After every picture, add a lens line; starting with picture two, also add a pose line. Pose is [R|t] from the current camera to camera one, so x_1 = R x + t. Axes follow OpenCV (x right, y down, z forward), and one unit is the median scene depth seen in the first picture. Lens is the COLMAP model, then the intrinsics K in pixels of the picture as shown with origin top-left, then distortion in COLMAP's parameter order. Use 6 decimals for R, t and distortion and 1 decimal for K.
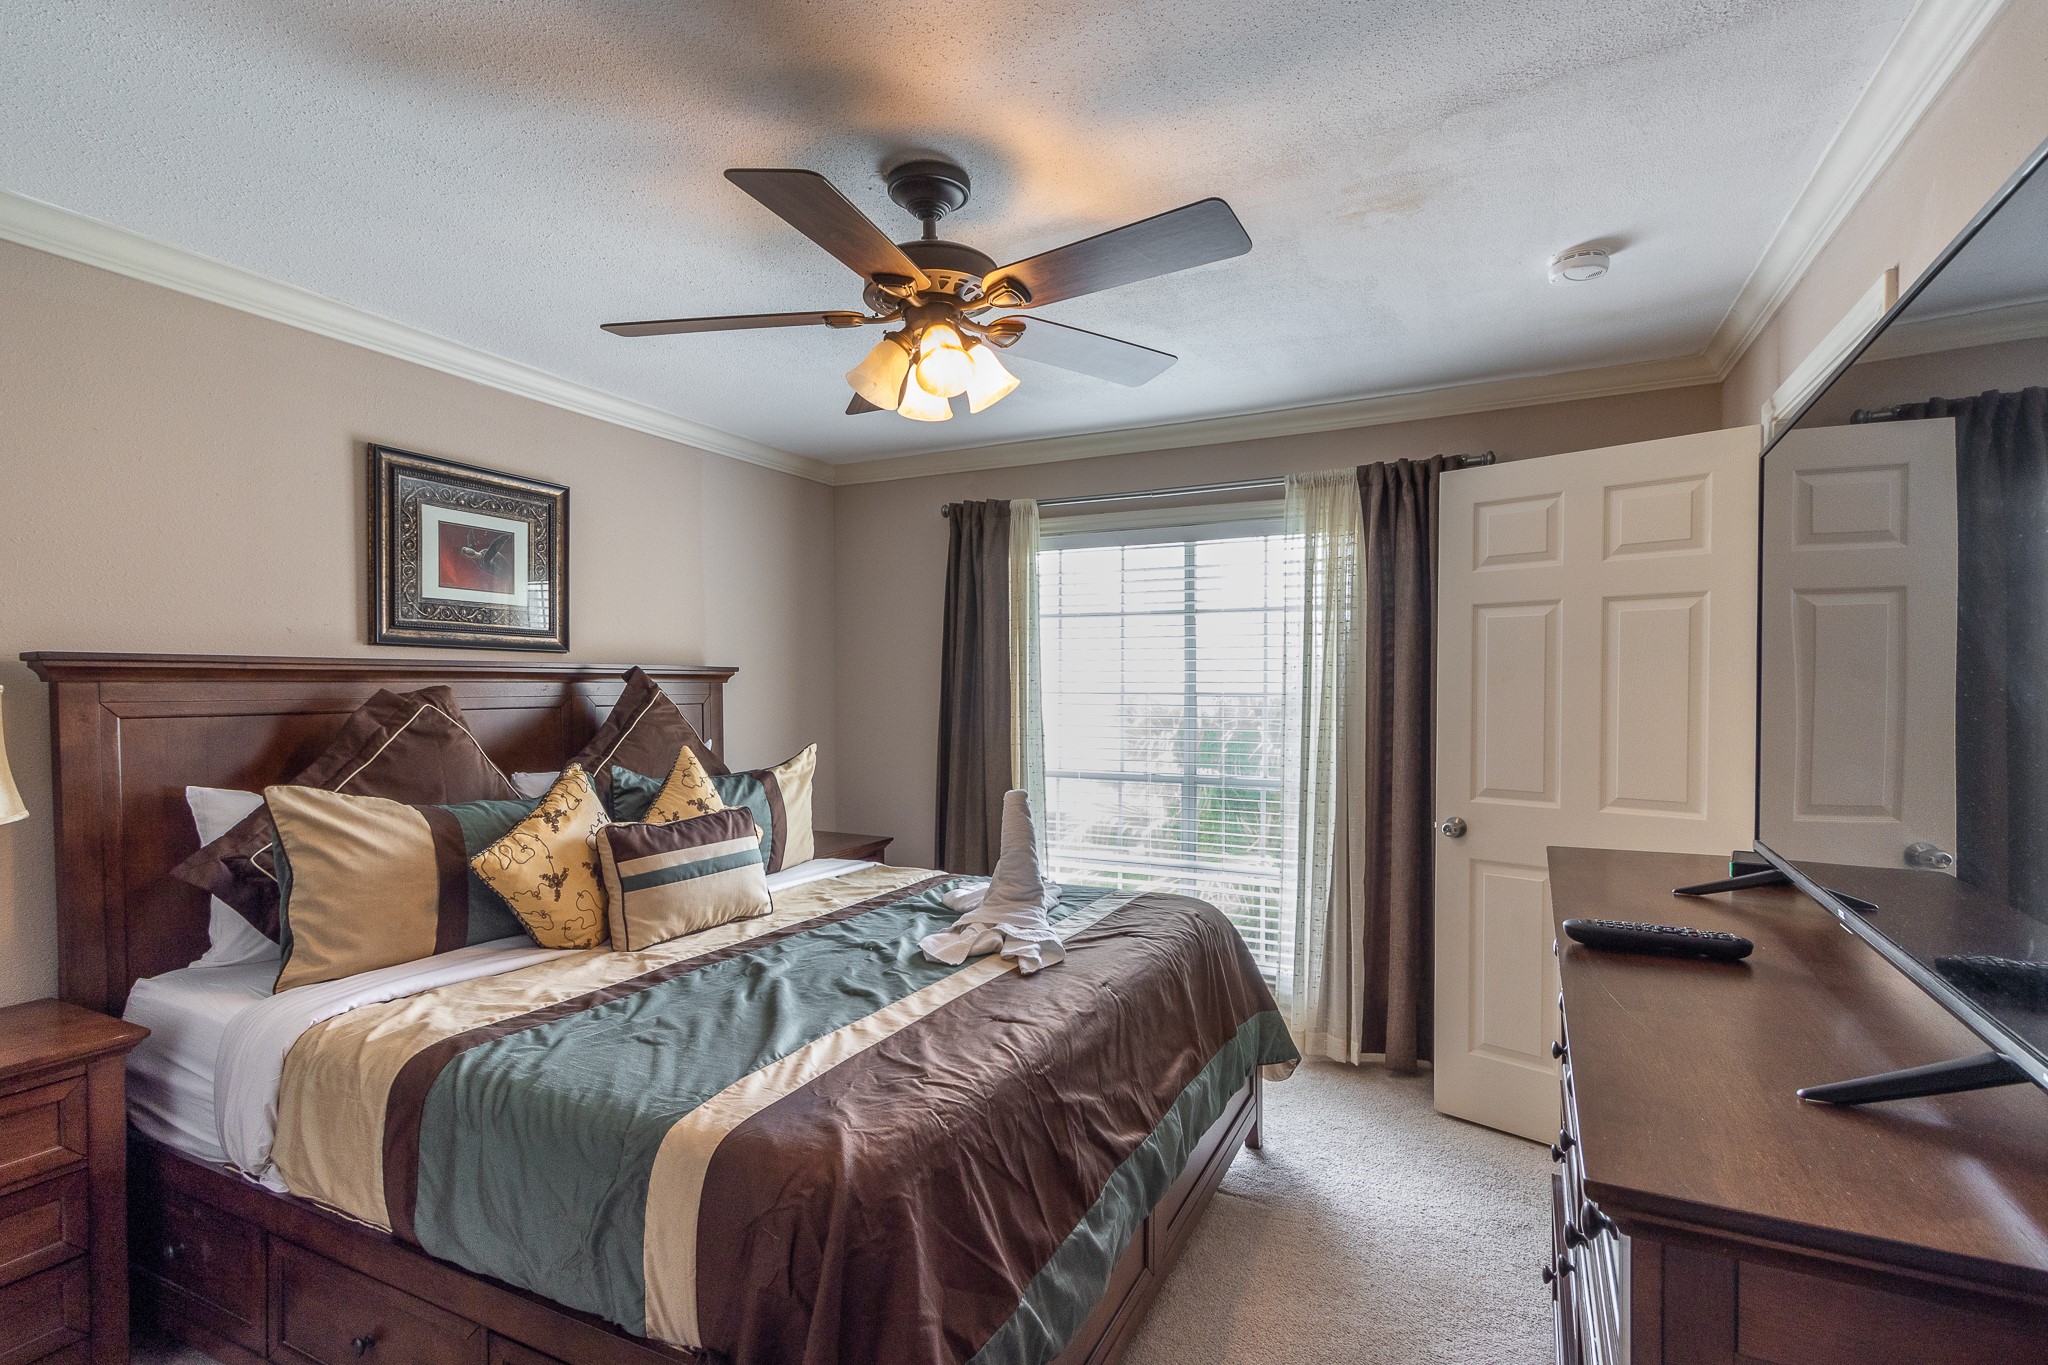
lens RADIAL K [[1004.0, 0, 992.5], [0, 1004.0, 692.7], [0, 0, 1]] dist [0.004834, -0.002247]
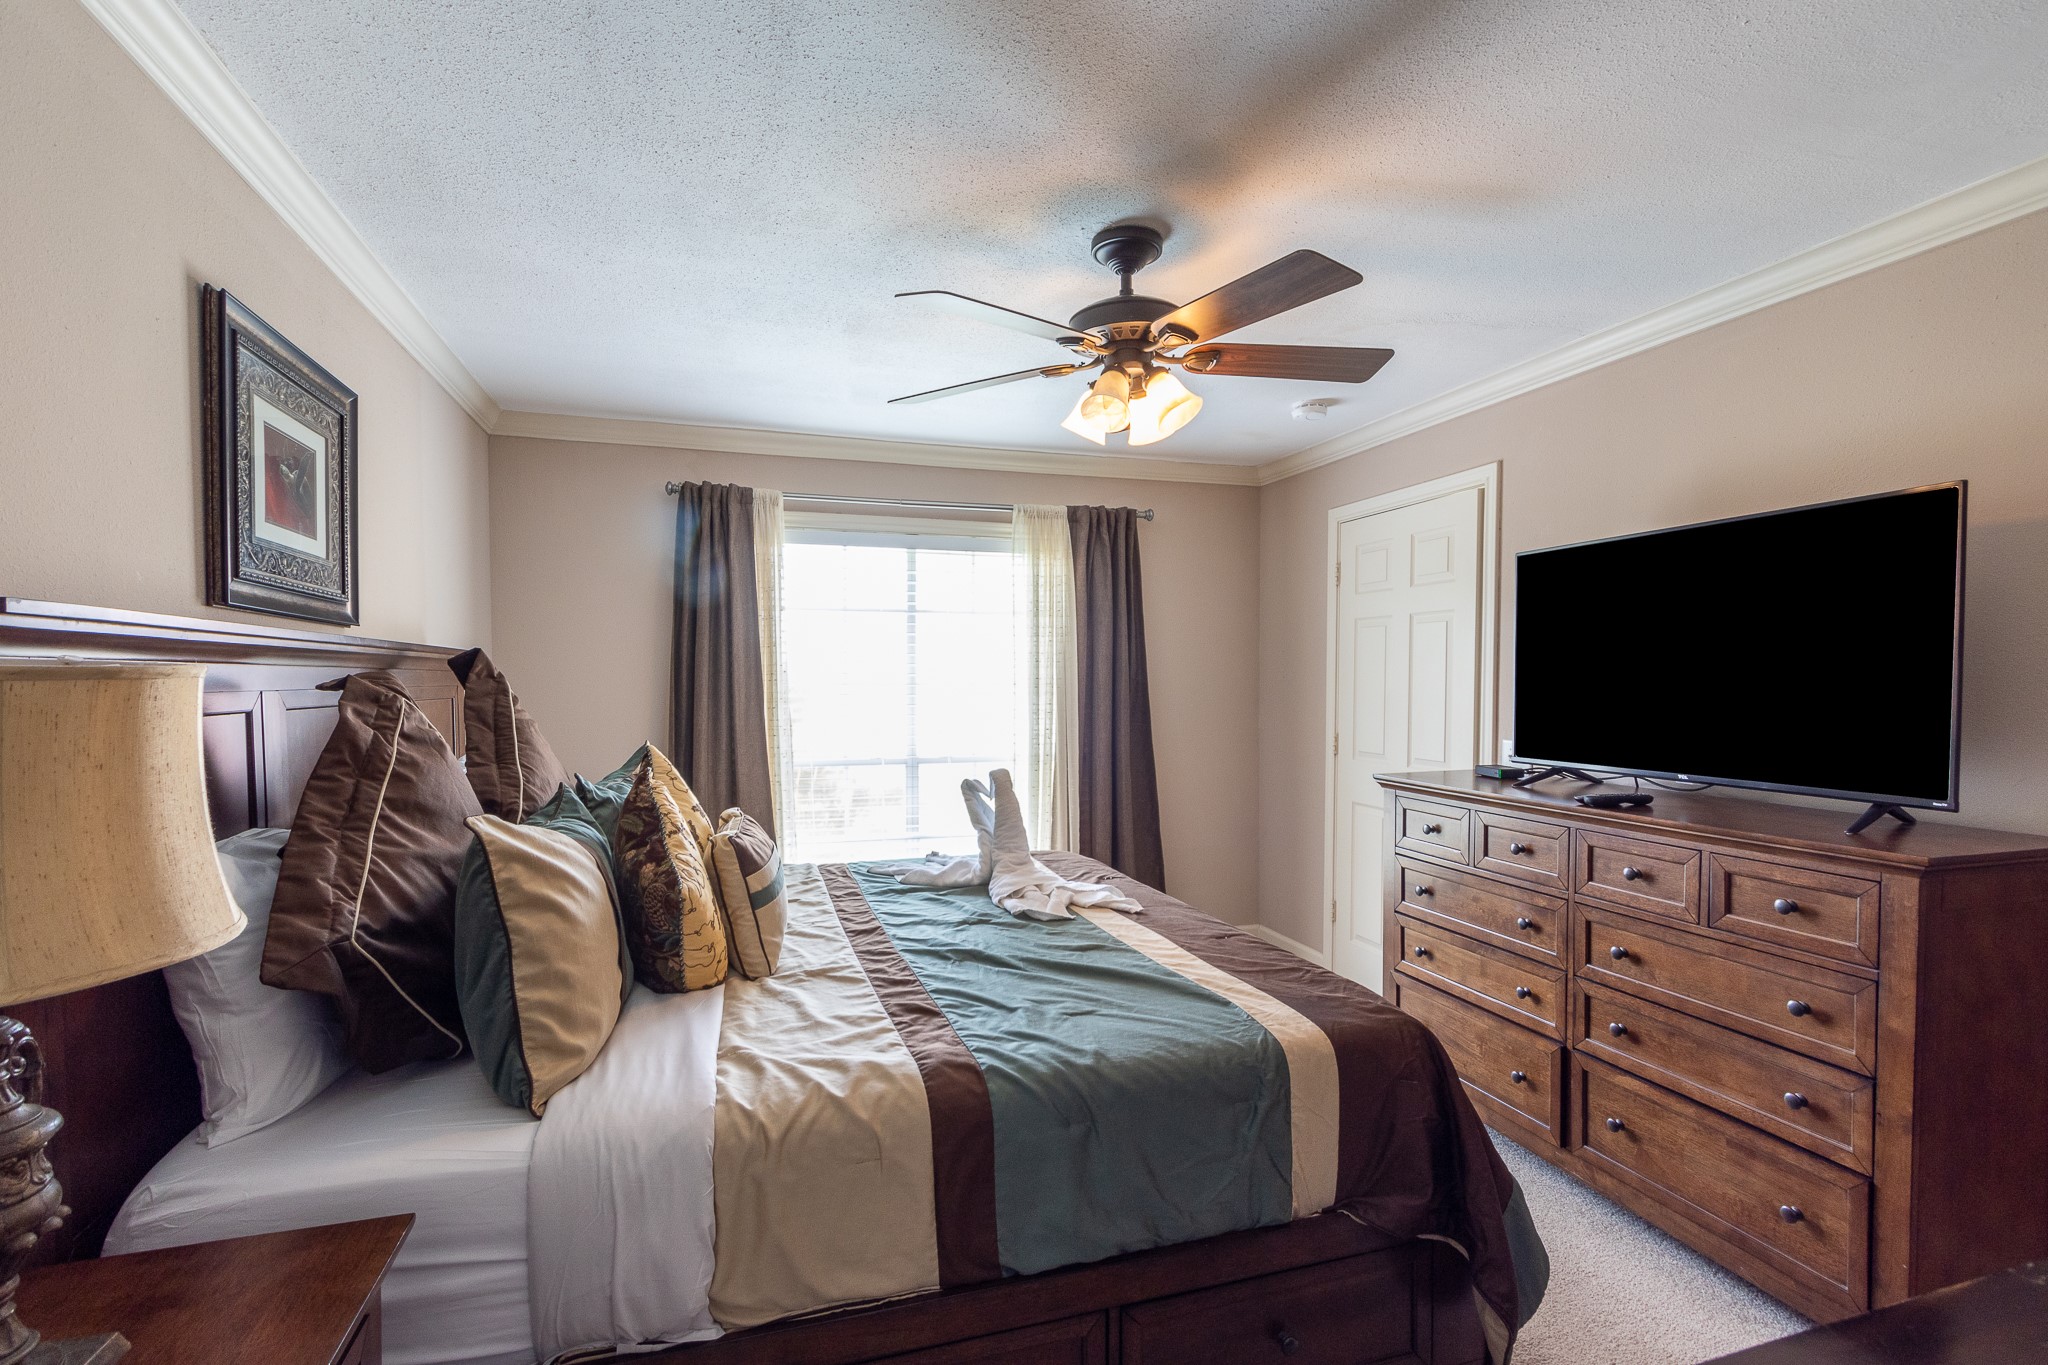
lens RADIAL K [[970.8, 0, 1024.0], [0, 970.8, 682.5], [0, 0, 1]] dist [0.015783, -0.000337]
pose [[0.707725, -0.000605, 0.706488, -0.759960], [0.004088, 0.999986, -0.003238, 0.005094], [-0.706476, 0.005180, 0.707718, 0.225618]]
